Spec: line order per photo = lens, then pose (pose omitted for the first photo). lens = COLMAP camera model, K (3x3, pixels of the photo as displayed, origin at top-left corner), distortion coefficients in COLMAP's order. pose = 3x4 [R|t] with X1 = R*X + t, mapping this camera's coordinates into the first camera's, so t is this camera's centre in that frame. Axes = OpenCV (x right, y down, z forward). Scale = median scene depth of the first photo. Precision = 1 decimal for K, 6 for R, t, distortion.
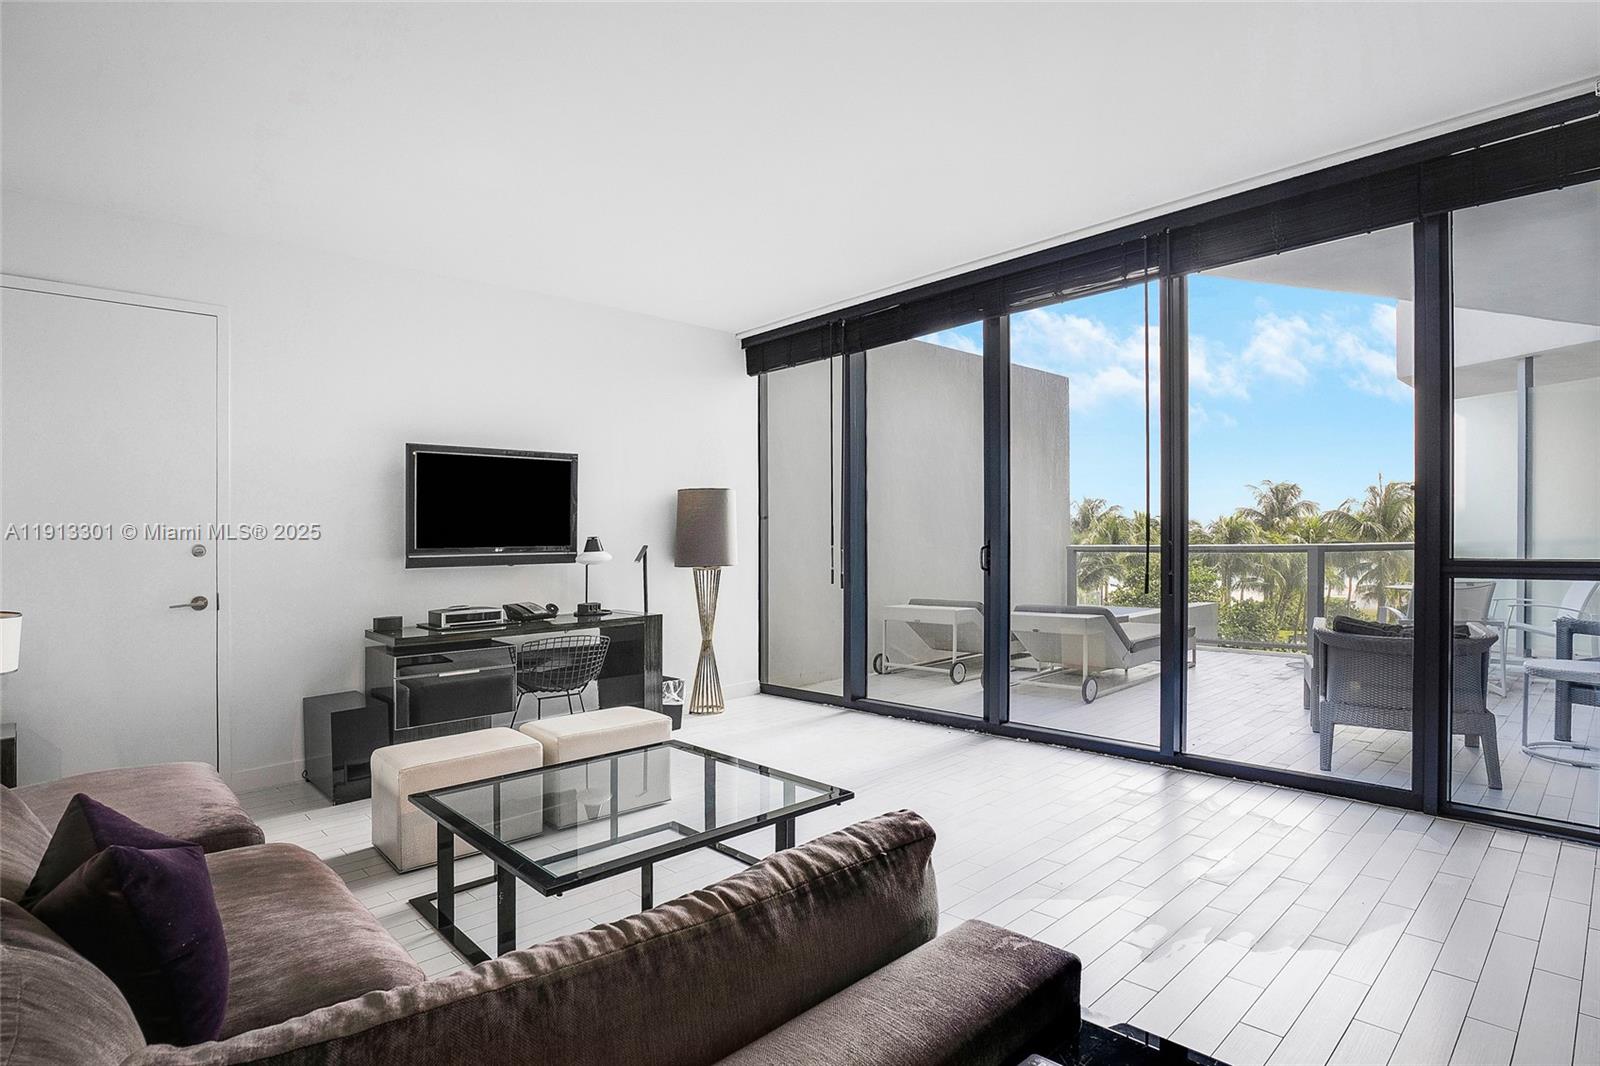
lens RADIAL K [[801.0, 0, 801.3], [0, 801.0, 547.3], [0, 0, 1]] dist [-0.024180, 0.000082]
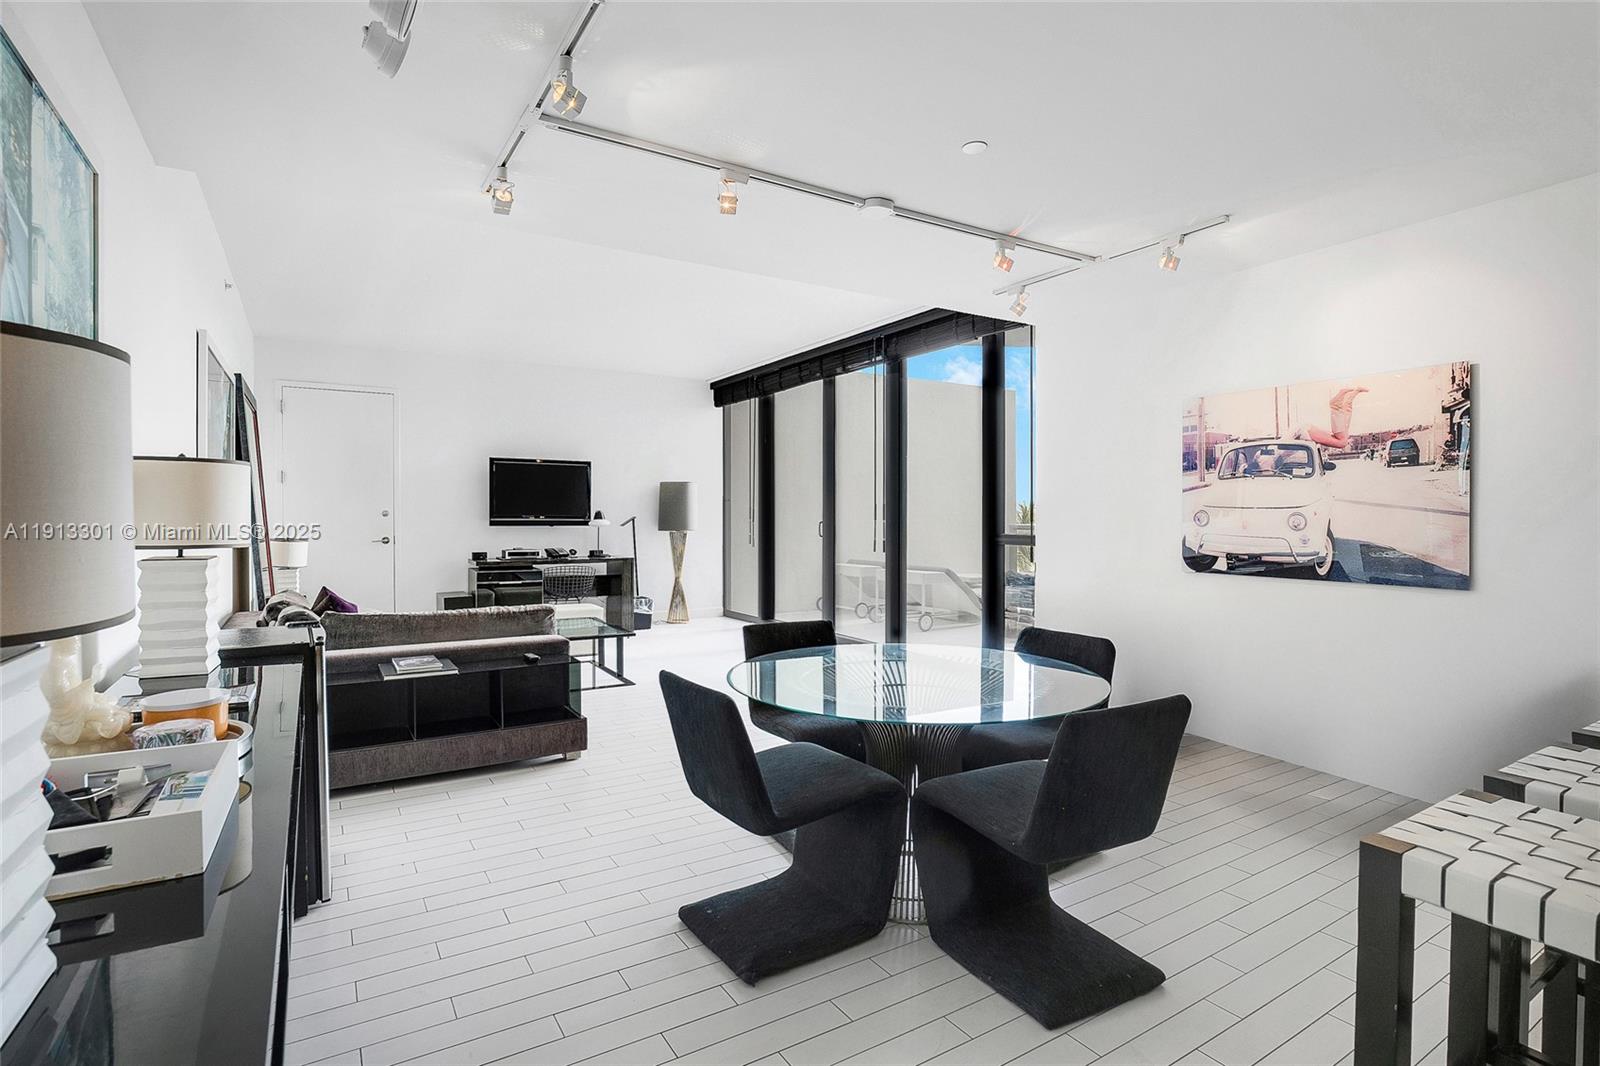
lens RADIAL K [[783.9, 0, 802.4], [0, 783.9, 517.1], [0, 0, 1]] dist [-0.020069, 0.000791]
pose [[0.975369, 0.020750, -0.219601, 0.517513], [-0.022230, 0.999744, -0.004269, -0.001832], [0.219456, 0.009046, 0.975581, -0.512470]]
